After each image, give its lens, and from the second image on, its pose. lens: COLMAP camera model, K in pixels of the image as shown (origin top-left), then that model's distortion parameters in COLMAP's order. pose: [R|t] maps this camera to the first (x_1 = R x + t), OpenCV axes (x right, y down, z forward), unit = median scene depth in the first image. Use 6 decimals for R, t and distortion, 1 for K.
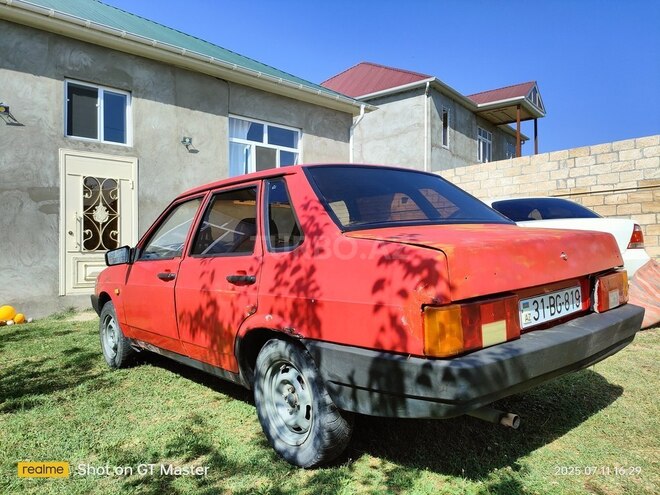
lens RADIAL K [[489.4, 0, 330.8], [0, 489.4, 250.3], [0, 0, 1]] dist [0.064215, -0.058292]
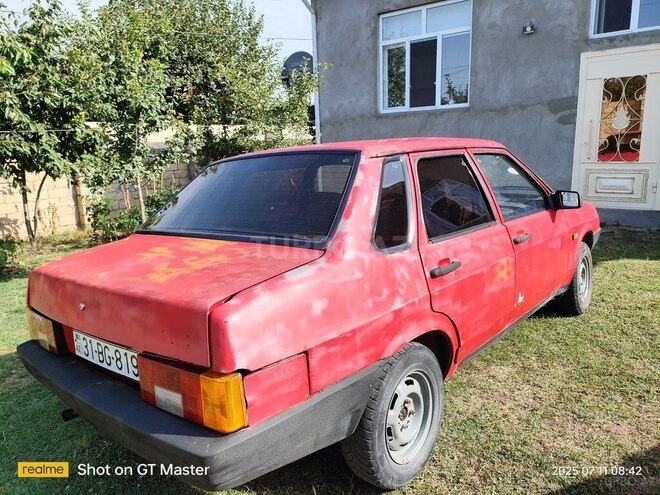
lens RADIAL K [[489.4, 0, 327.4], [0, 489.4, 246.5], [0, 0, 1]] dist [0.064215, -0.058292]
pose [[0.169462, 0.207032, -0.963546, 0.355910], [0.038439, 0.975554, 0.216372, -0.065957], [0.984787, -0.073705, 0.157361, 0.333189]]
